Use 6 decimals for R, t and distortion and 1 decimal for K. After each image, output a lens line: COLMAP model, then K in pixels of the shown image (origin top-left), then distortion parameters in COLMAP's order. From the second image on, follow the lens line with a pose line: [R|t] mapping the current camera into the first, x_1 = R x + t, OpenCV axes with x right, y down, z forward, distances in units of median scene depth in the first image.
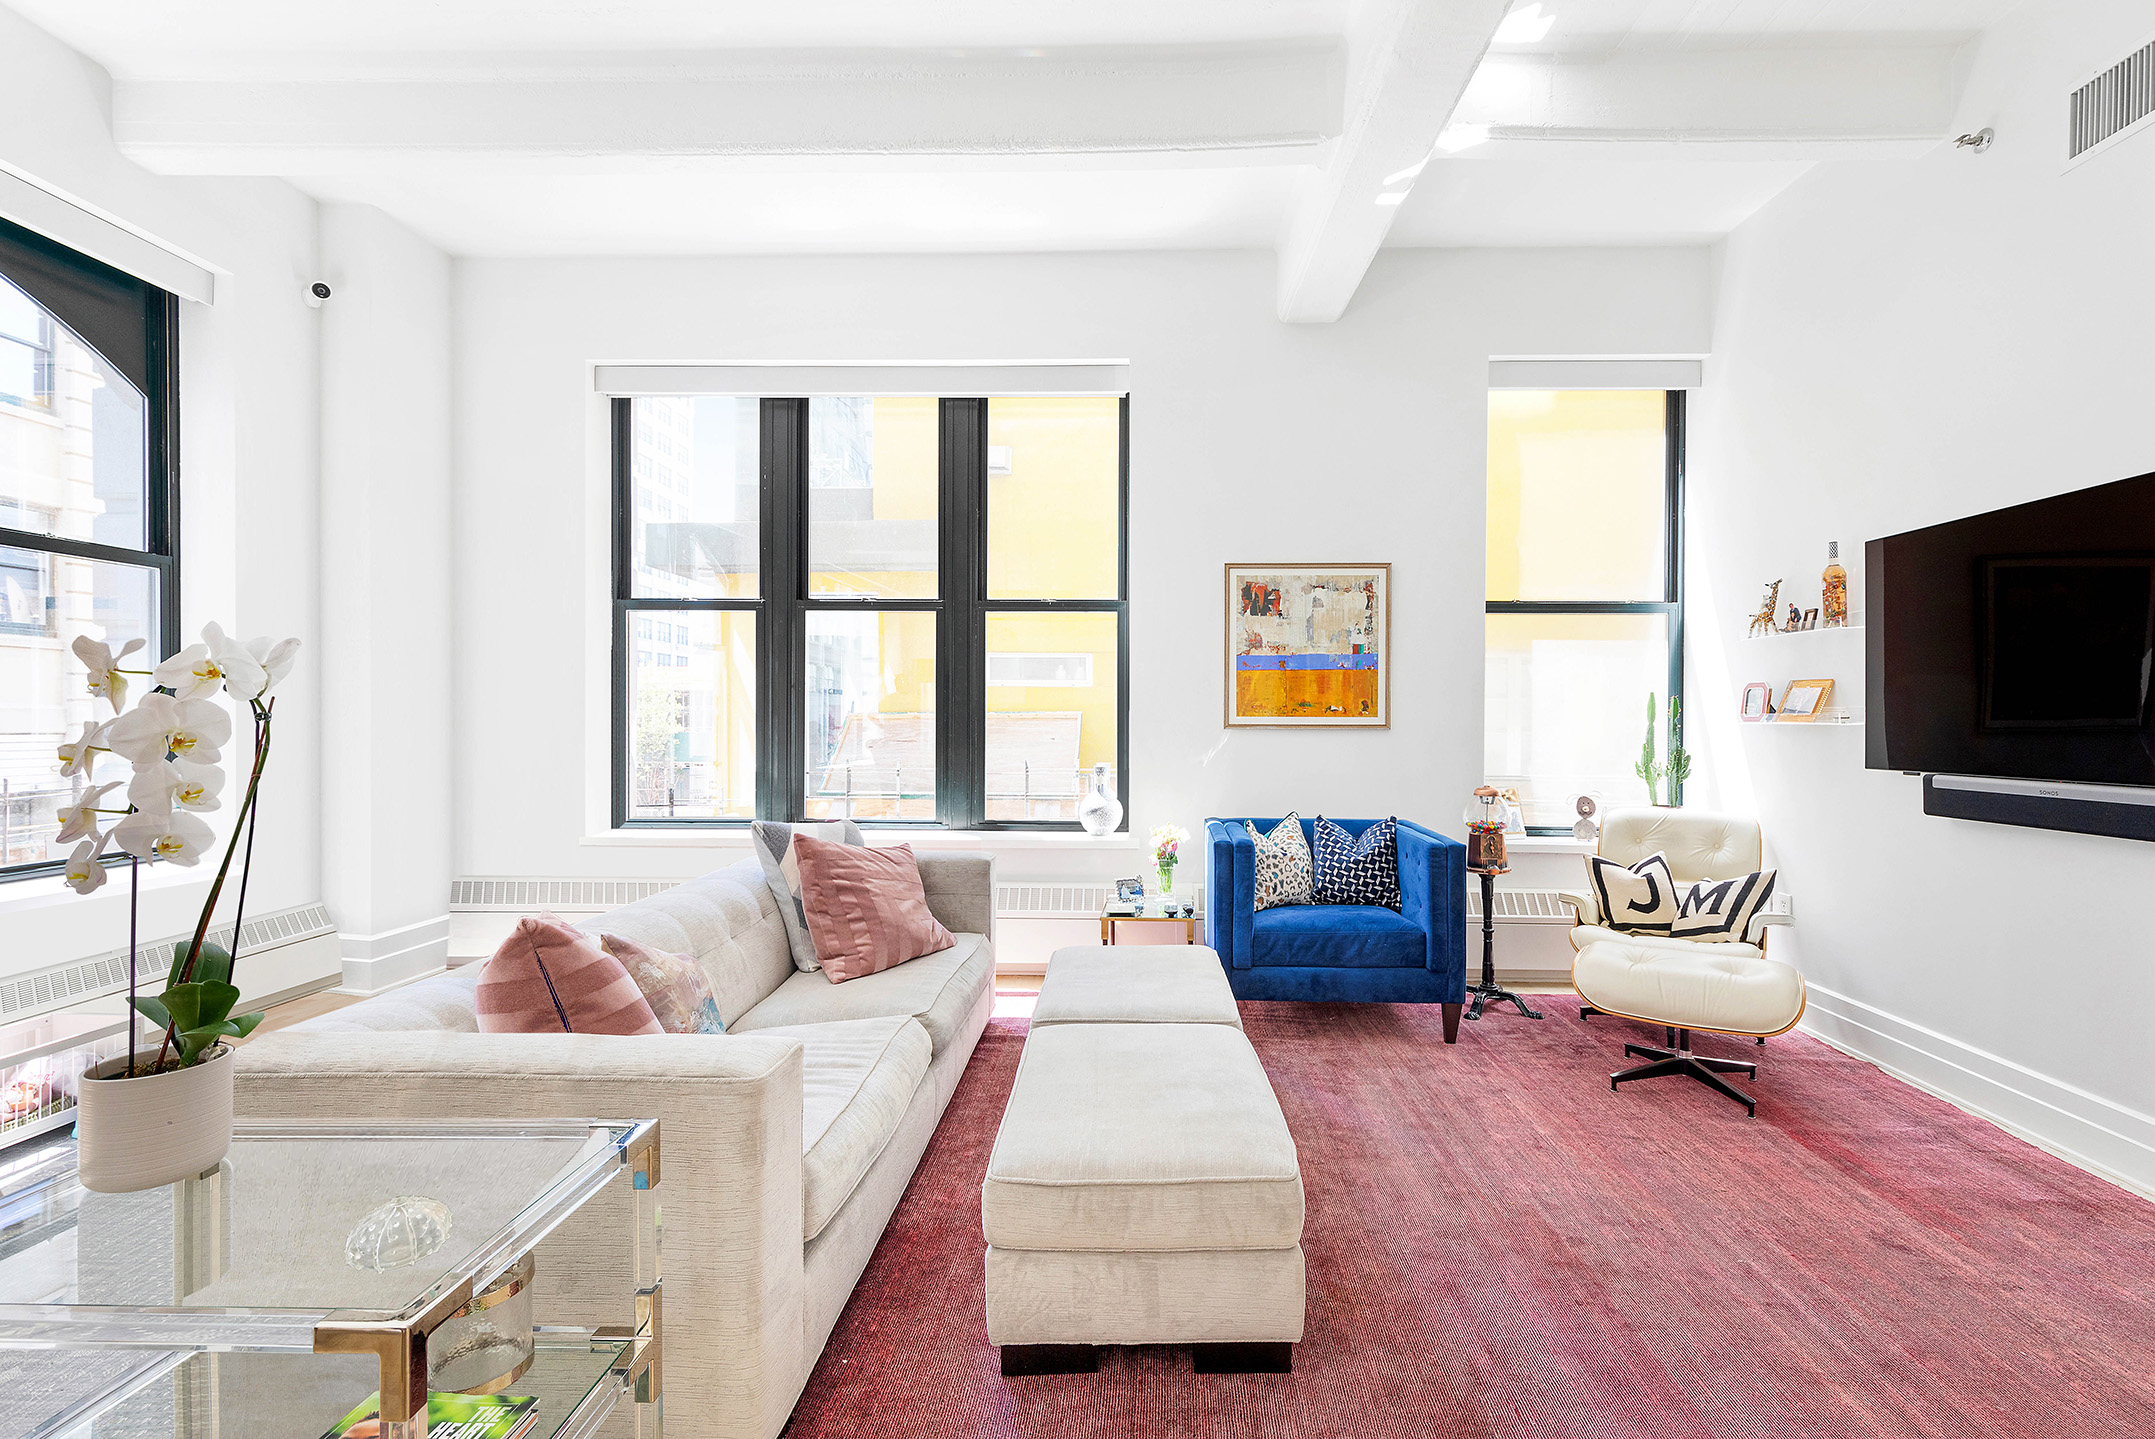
lens RADIAL K [[981.2, 0, 1108.1], [0, 981.2, 721.3], [0, 0, 1]] dist [0.002715, 0.000246]
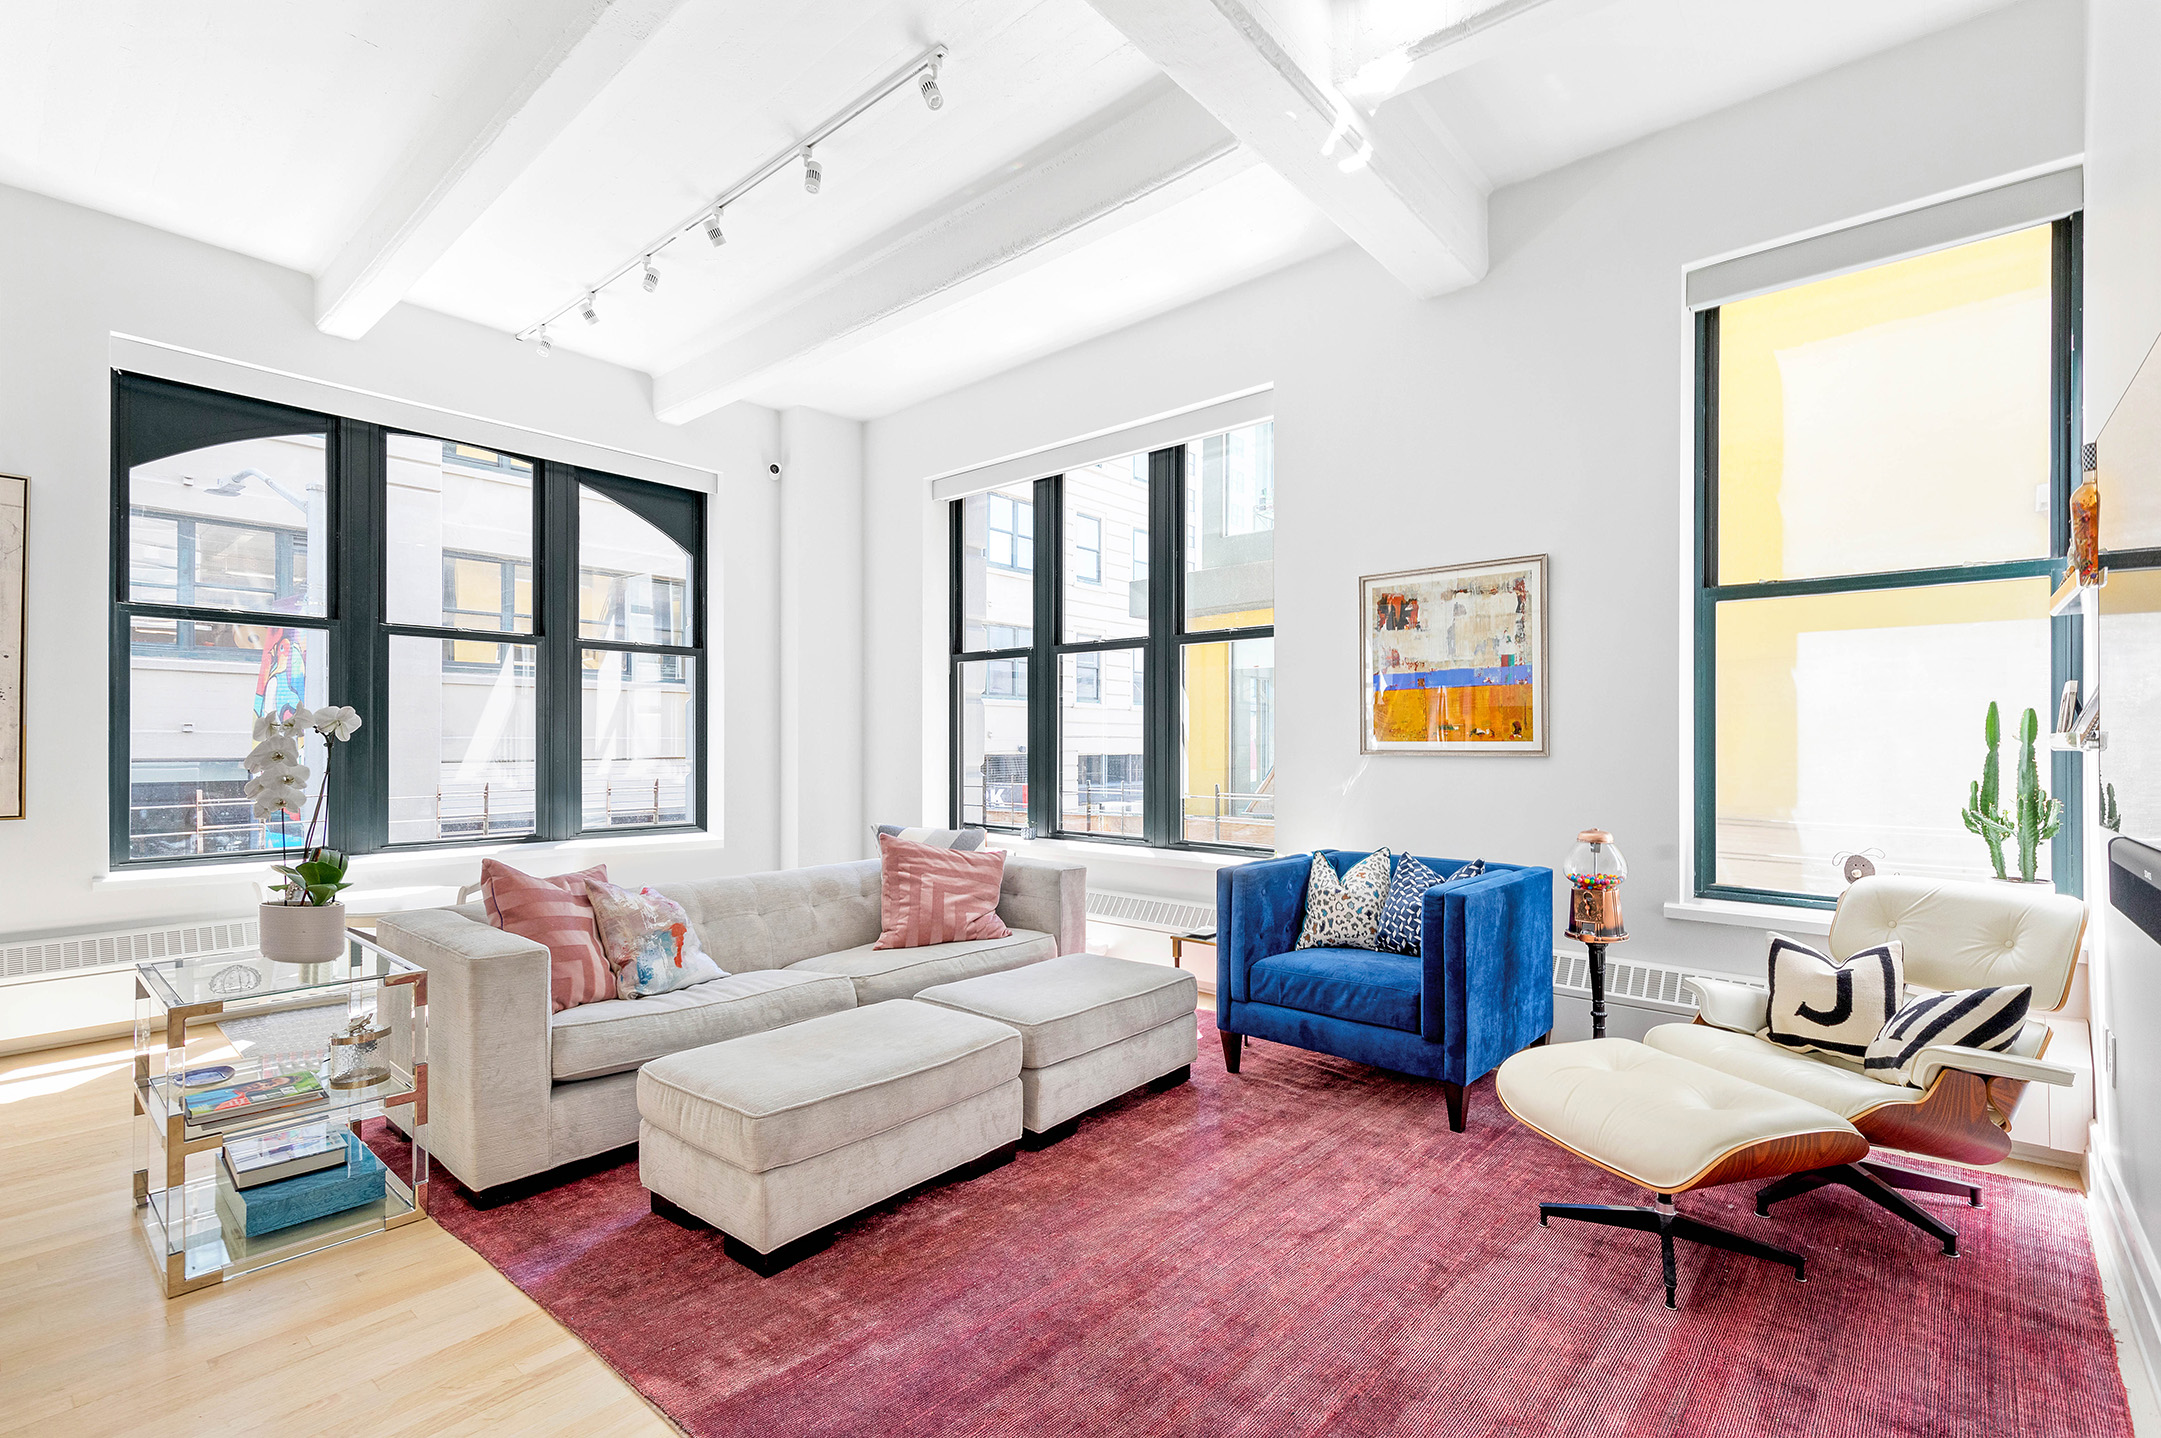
lens RADIAL K [[983.9, 0, 1088.1], [0, 983.9, 737.0], [0, 0, 1]] dist [0.002715, 0.000246]
pose [[0.768902, -0.007589, -0.639322, 0.559722], [0.001431, 0.999947, -0.010149, -0.000091], [0.639366, 0.006889, 0.768872, 0.131788]]
